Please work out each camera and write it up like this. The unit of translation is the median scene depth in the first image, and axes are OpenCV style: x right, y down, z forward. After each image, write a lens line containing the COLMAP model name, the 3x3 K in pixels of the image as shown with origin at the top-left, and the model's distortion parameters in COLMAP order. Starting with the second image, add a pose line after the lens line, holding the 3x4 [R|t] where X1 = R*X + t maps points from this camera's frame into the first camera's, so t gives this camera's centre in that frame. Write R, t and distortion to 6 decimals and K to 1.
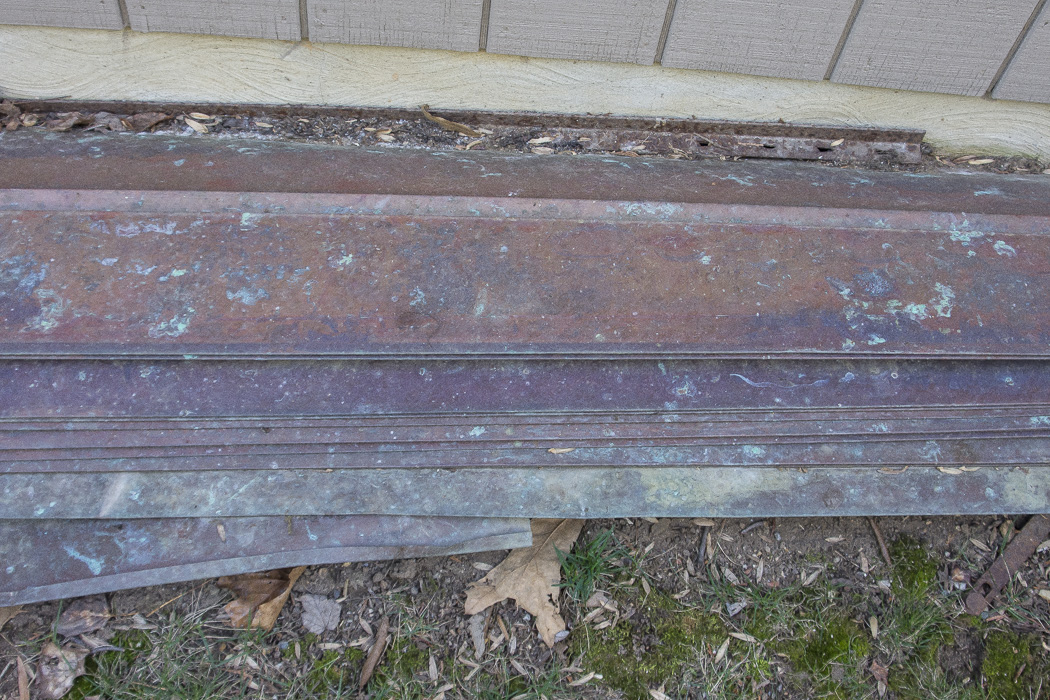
lens RADIAL K [[1298.1, 0, 528.9], [0, 1298.1, 363.0], [0, 0, 1]] dist [-0.136373, 0.000000]
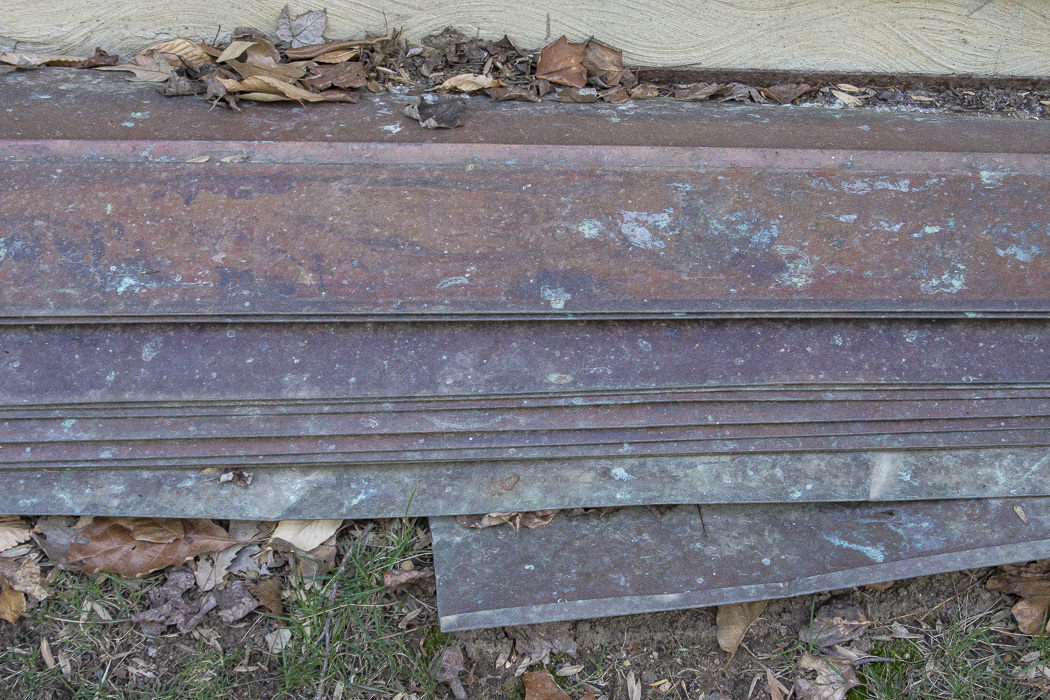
lens RADIAL K [[1719.9, 0, 529.2], [0, 1719.9, 352.2], [0, 0, 1]] dist [-0.036280, 0.000000]
pose [[0.998339, -0.006282, -0.057273, -0.481040], [-0.002393, 0.988661, -0.150149, 0.189870], [0.057567, 0.150036, 0.987003, -0.164596]]
